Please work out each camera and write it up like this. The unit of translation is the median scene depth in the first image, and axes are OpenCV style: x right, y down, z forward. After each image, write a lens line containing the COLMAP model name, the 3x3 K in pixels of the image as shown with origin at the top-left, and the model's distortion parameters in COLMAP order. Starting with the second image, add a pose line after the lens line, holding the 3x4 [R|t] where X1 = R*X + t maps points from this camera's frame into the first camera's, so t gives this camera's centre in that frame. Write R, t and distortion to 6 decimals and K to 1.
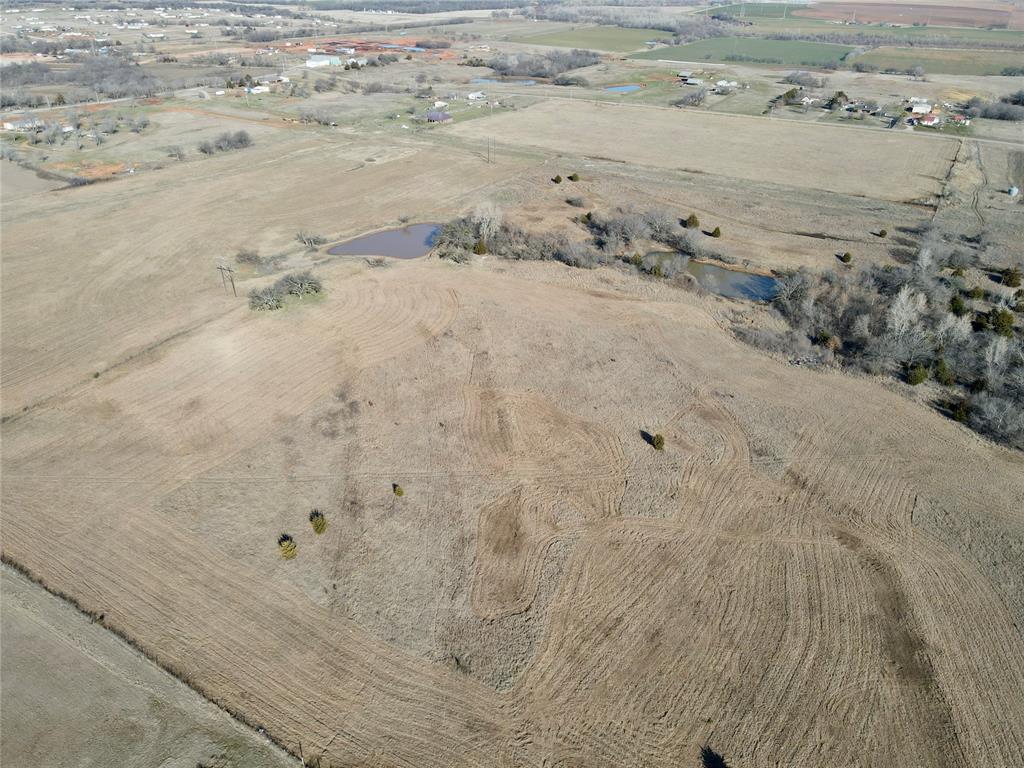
lens RADIAL K [[748.0, 0, 507.7], [0, 748.0, 387.4], [0, 0, 1]] dist [0.009257, 0.012033]
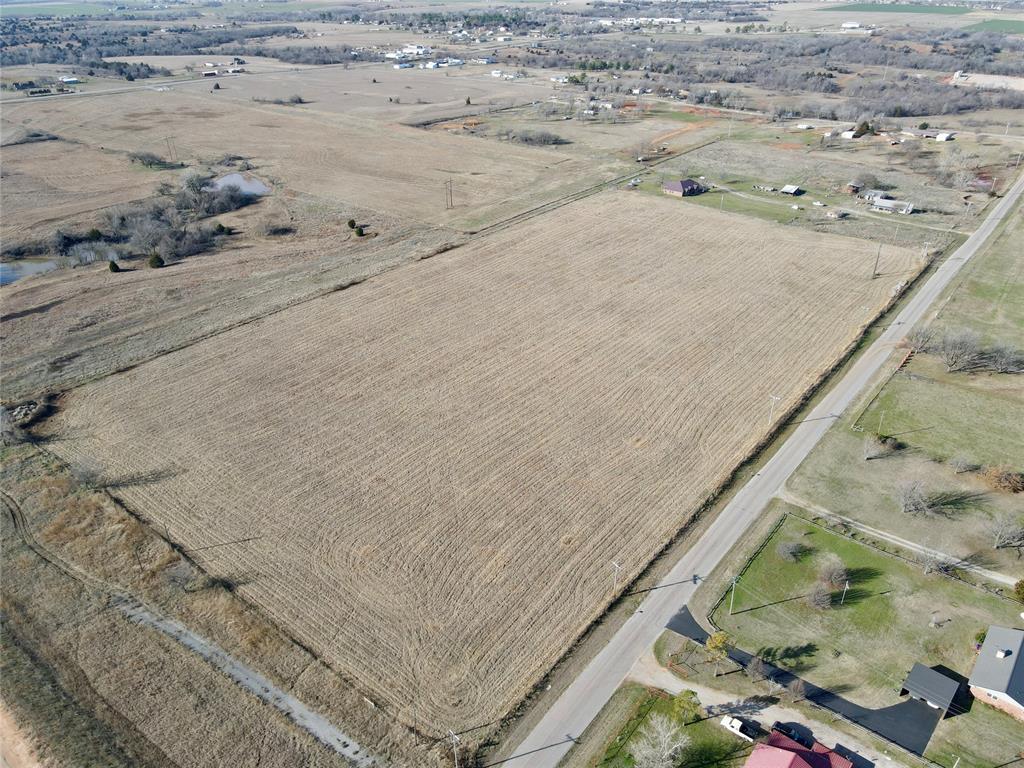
lens RADIAL K [[748.0, 0, 507.7], [0, 748.0, 387.4], [0, 0, 1]] dist [0.009257, 0.012033]
pose [[-0.130962, 0.479304, -0.867823, 1.089369], [-0.490627, 0.729317, 0.476846, -0.777131], [0.861472, 0.488226, 0.139646, 1.342644]]
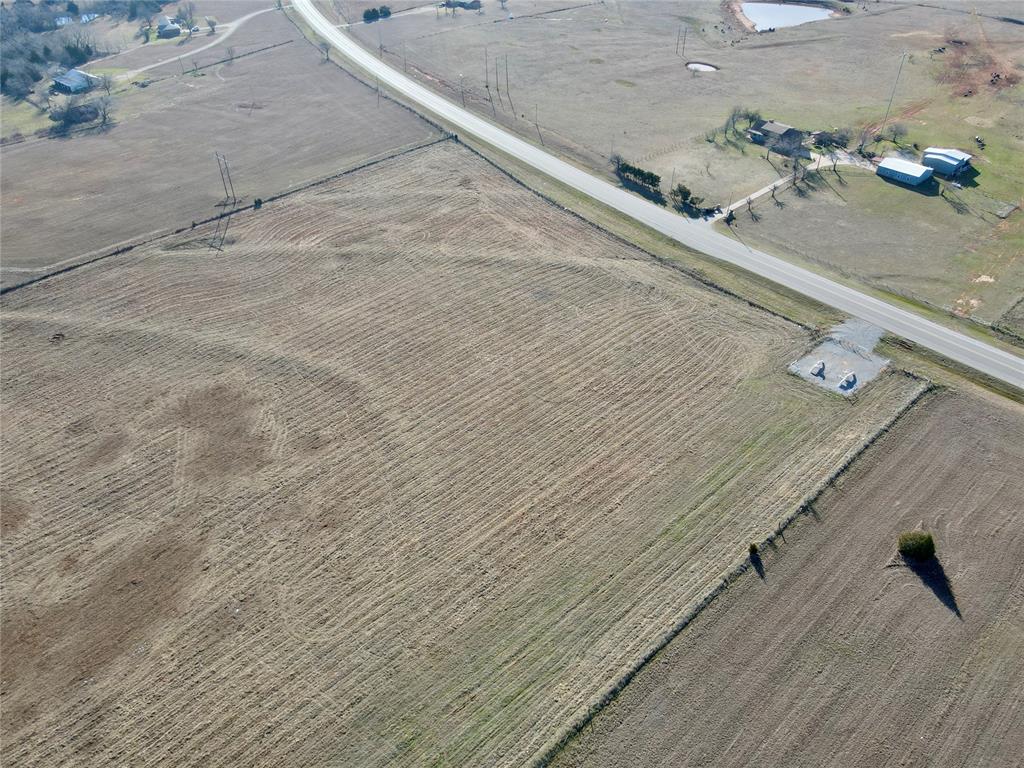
lens RADIAL K [[748.0, 0, 507.7], [0, 748.0, 387.4], [0, 0, 1]] dist [0.009257, 0.012033]
pose [[-0.959341, -0.175948, 0.220698, -0.983229], [0.143517, 0.369215, 0.918196, -0.363177], [-0.243040, 0.912536, -0.328951, 0.594010]]
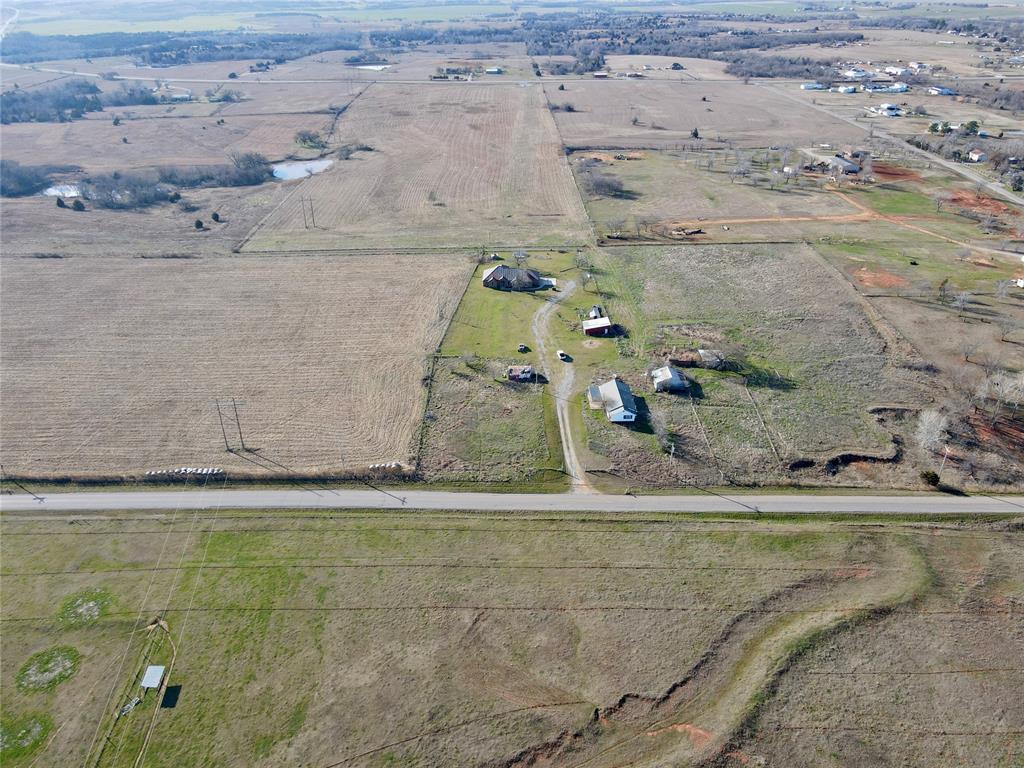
lens RADIAL K [[748.0, 0, 507.7], [0, 748.0, 387.4], [0, 0, 1]] dist [0.009257, 0.012033]
pose [[-0.853499, 0.253694, -0.455170, 0.286086], [-0.255452, 0.557631, 0.789805, -1.199410], [0.454186, 0.790371, -0.411131, 2.063431]]
